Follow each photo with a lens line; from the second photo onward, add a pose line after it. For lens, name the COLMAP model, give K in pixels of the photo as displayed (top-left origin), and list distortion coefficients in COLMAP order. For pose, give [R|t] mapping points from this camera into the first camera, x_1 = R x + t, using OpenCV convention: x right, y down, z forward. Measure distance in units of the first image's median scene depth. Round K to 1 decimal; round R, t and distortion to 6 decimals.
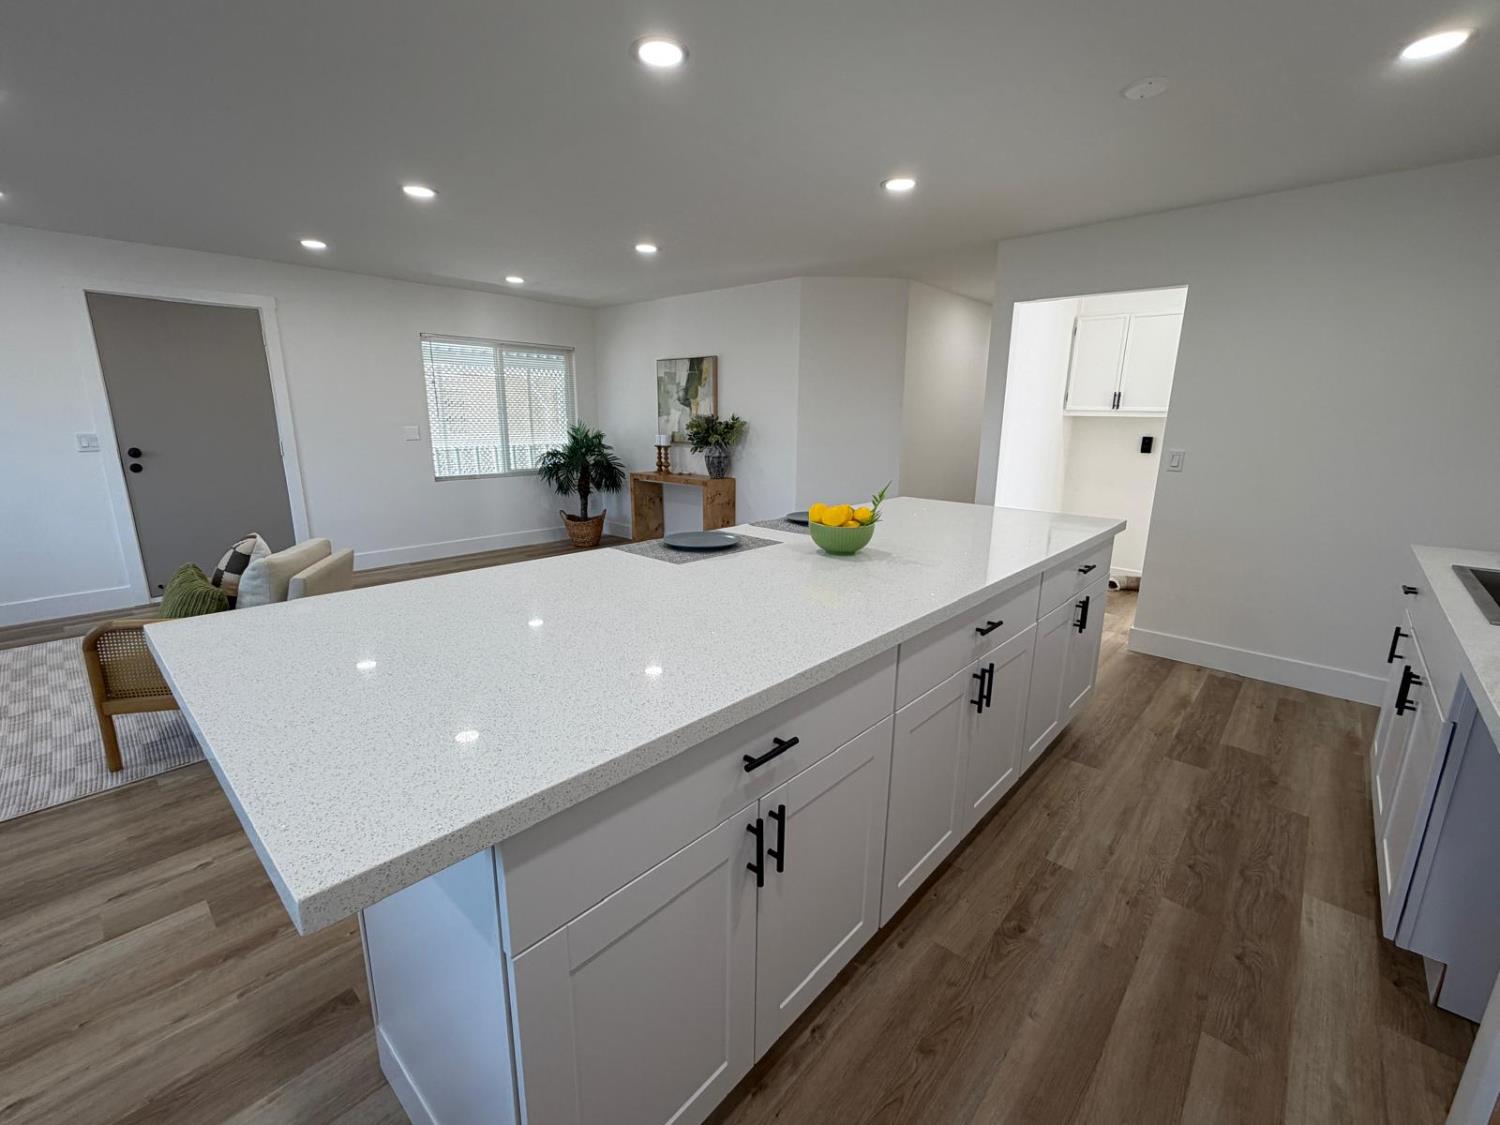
lens RADIAL K [[672.4, 0, 749.6], [0, 672.4, 569.6], [0, 0, 1]] dist [0.001151, -0.000533]
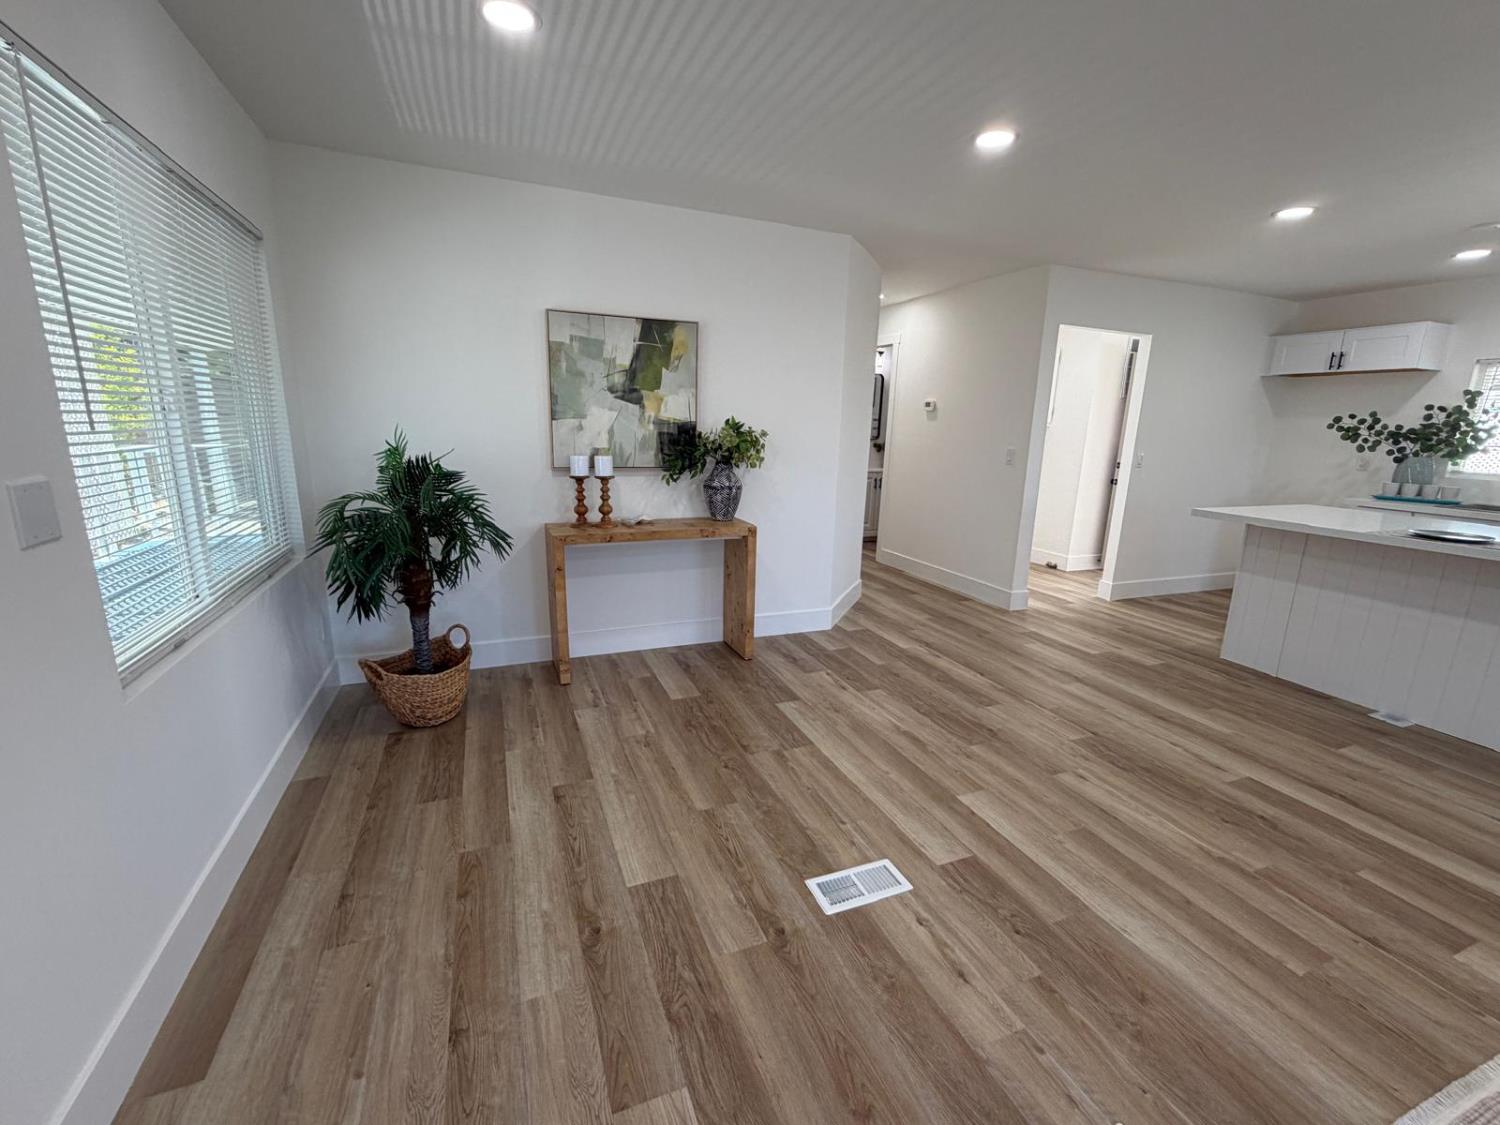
lens RADIAL K [[672.4, 0, 749.6], [0, 672.4, 569.6], [0, 0, 1]] dist [0.001151, -0.000533]
pose [[0.407675, -0.202697, 0.890346, -0.581237], [0.176601, 0.974144, 0.140911, -0.167835], [-0.895887, 0.099790, 0.432930, 0.678594]]
